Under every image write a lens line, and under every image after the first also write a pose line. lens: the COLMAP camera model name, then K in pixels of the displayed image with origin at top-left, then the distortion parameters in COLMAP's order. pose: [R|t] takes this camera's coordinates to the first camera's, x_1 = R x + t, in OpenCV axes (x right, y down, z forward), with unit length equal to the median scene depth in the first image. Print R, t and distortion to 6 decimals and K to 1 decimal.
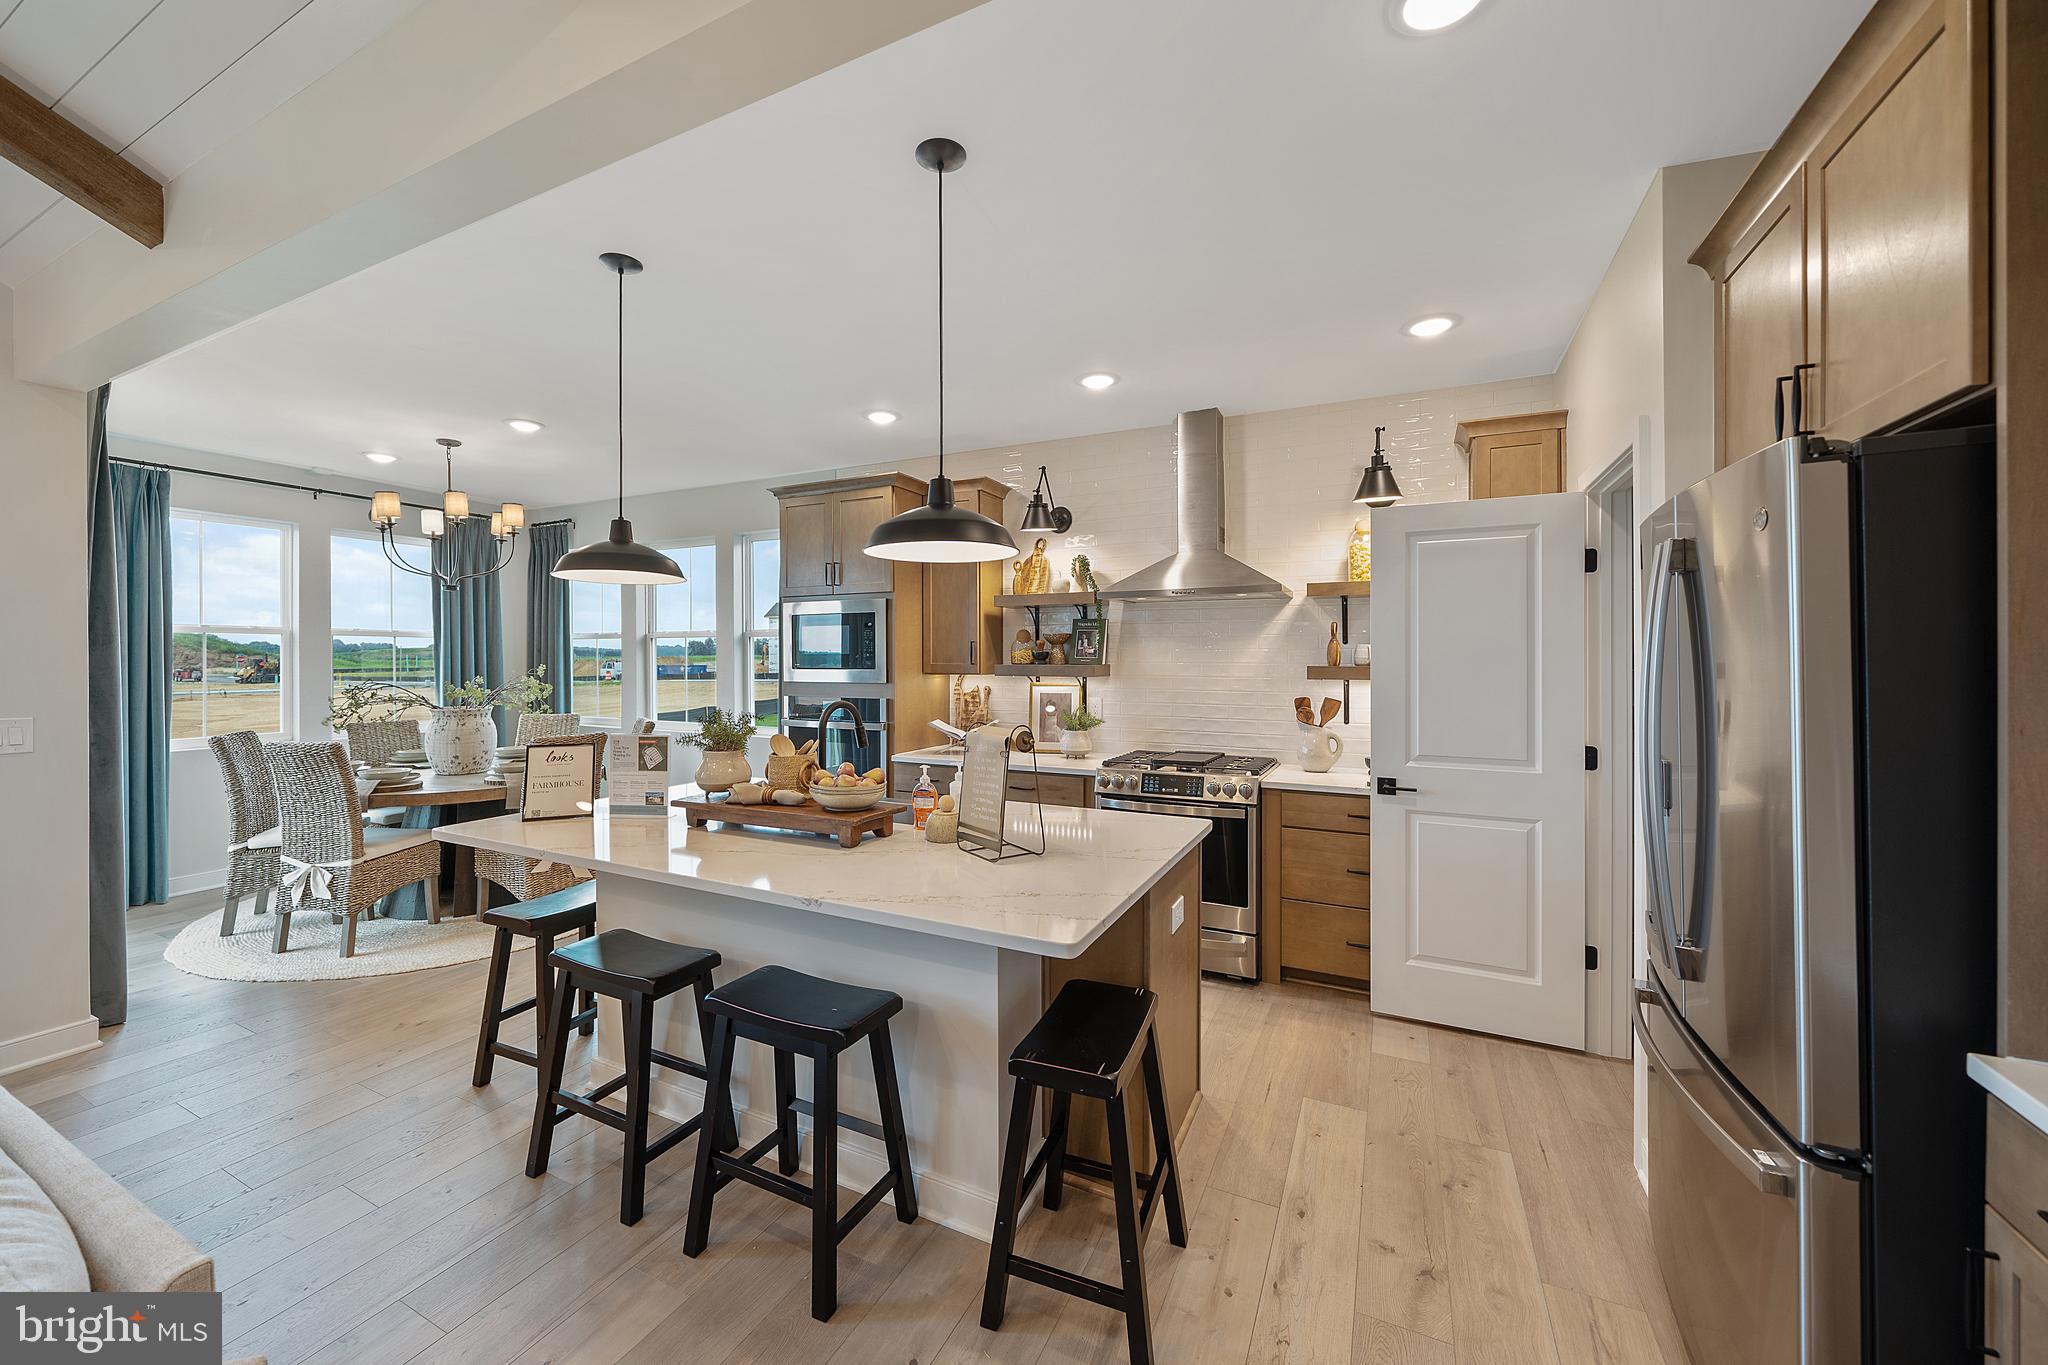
lens RADIAL K [[781.5, 0, 1006.5], [0, 781.5, 661.3], [0, 0, 1]] dist [-0.002759, -0.000183]
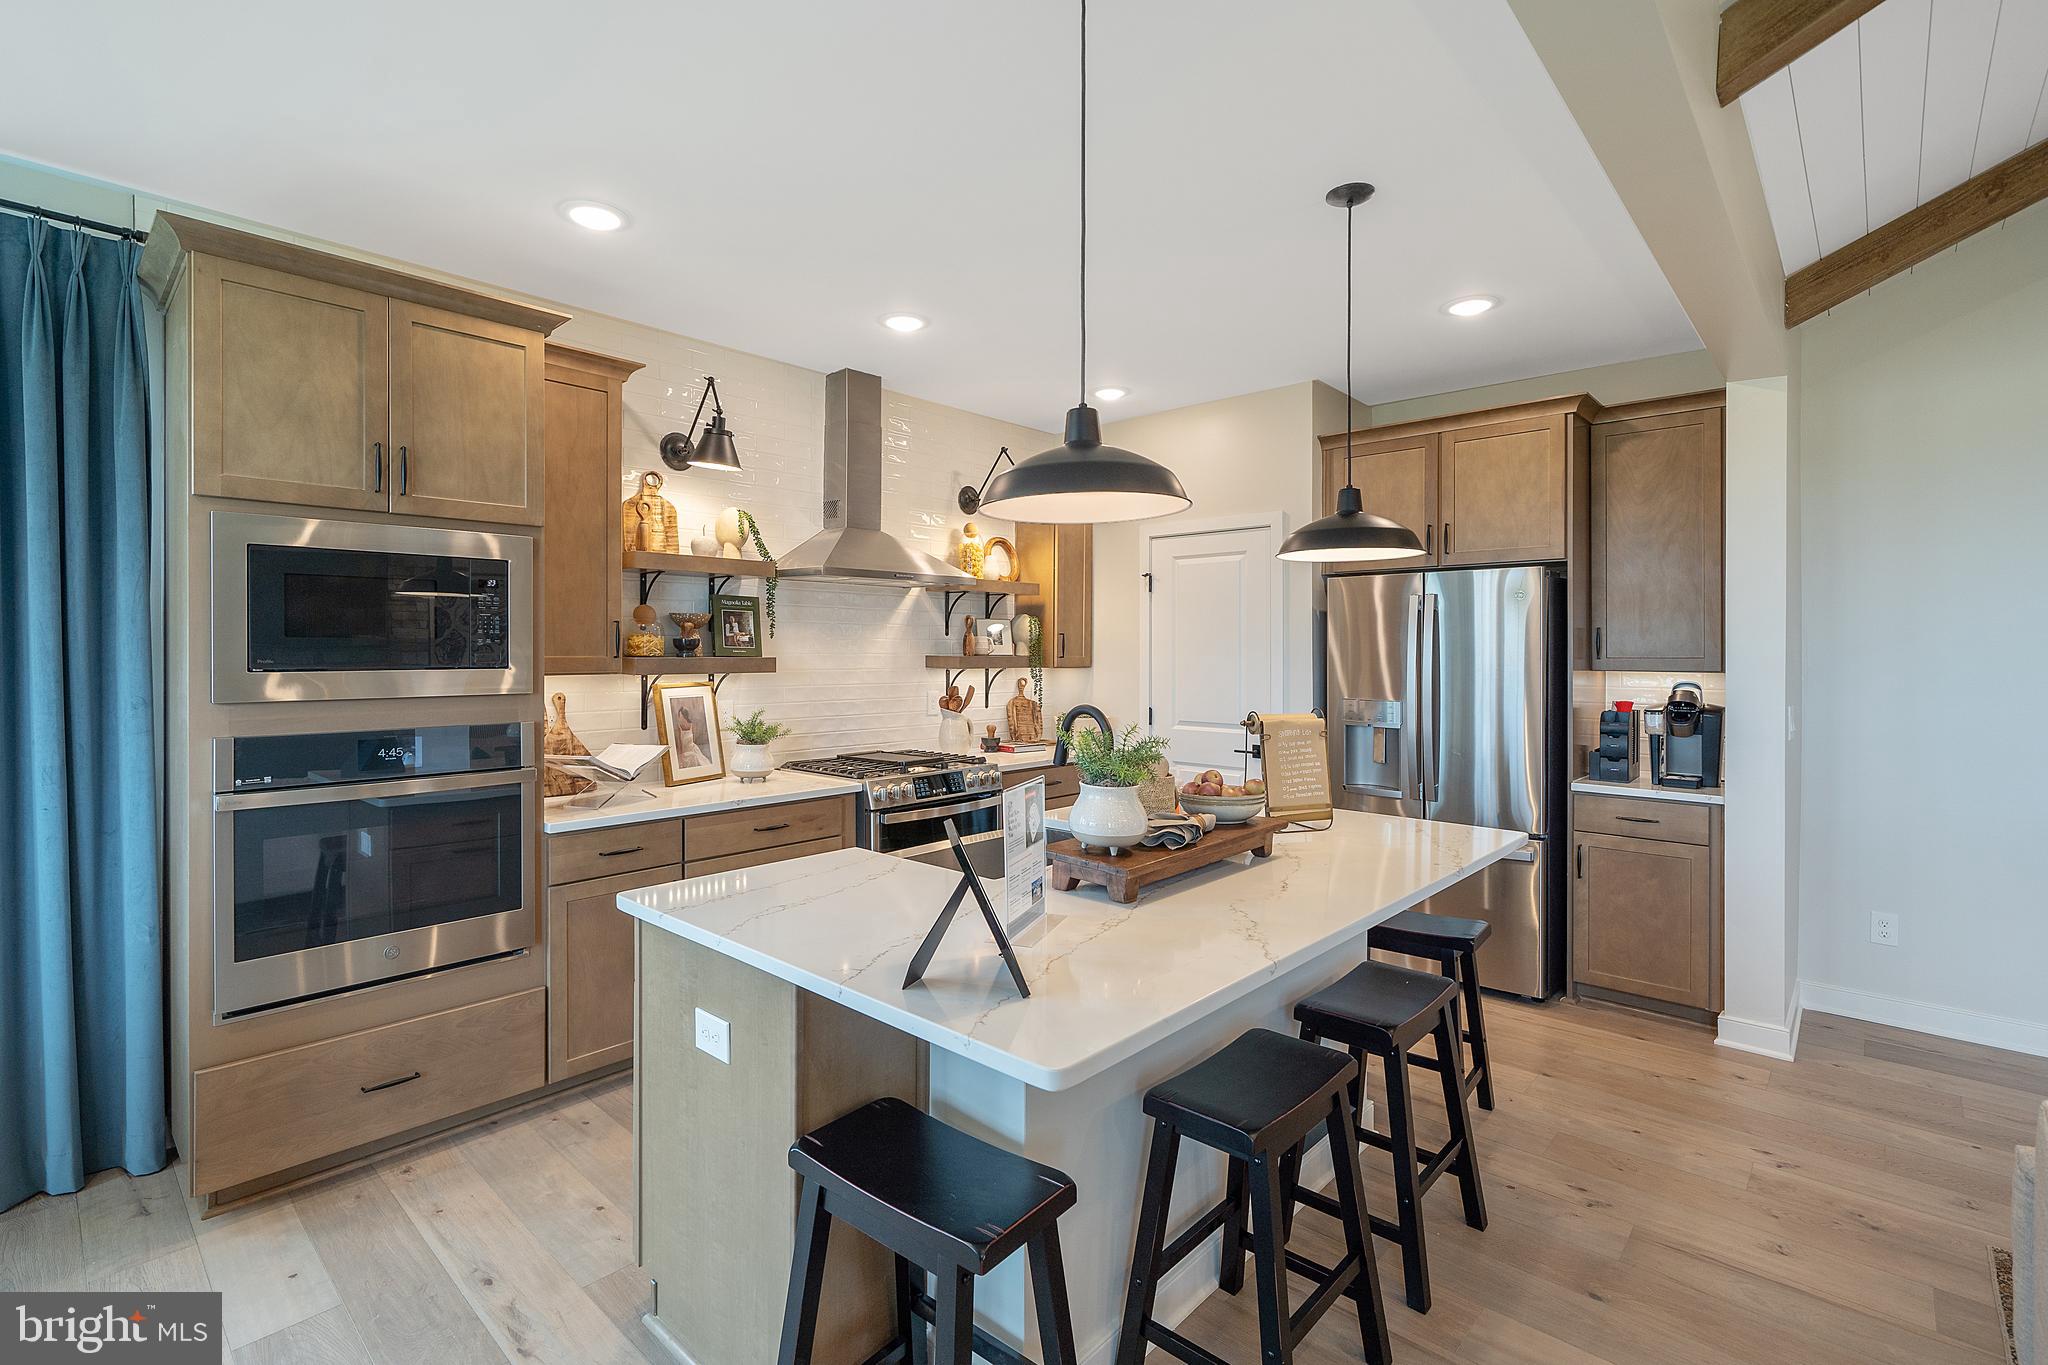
lens RADIAL K [[926.4, 0, 1020.5], [0, 926.4, 657.0], [0, 0, 1]] dist [-0.001146, 0.000229]
pose [[0.280311, -0.003158, 0.959904, -0.781289], [-0.000606, 0.999994, 0.003467, 0.000576], [-0.959909, -0.001554, 0.280307, 0.570072]]
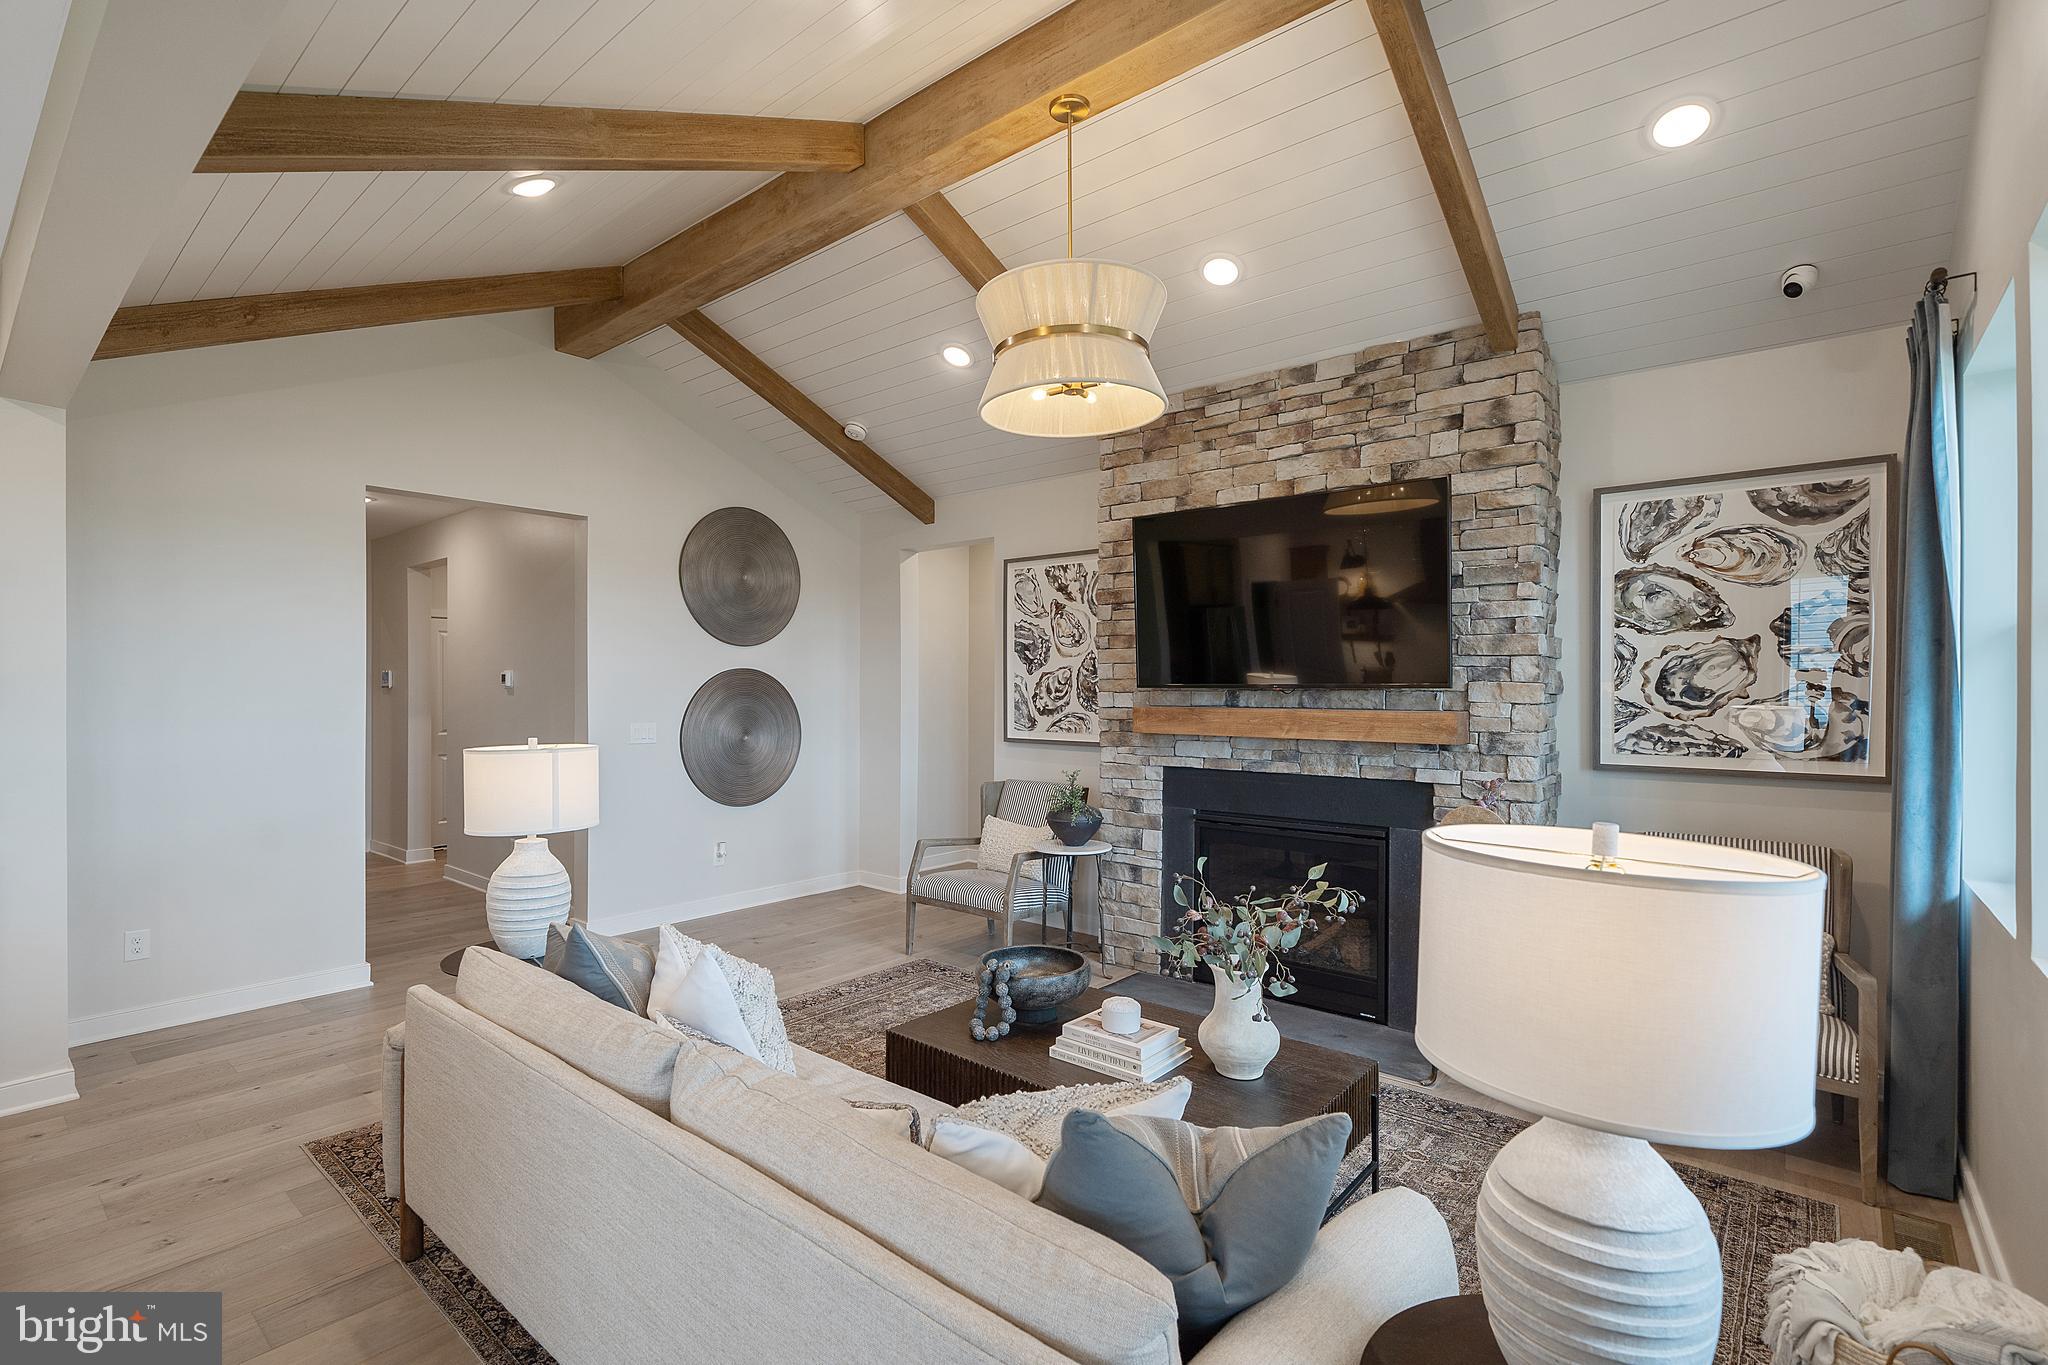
lens RADIAL K [[925.6, 0, 1002.3], [0, 925.6, 693.2], [0, 0, 1]] dist [-0.000454, 0.000114]
pose [[-0.973014, -0.002465, 0.230734, -0.787350], [-0.001031, 0.999979, 0.006335, -0.003281], [-0.230745, 0.005927, -0.972996, 0.756110]]
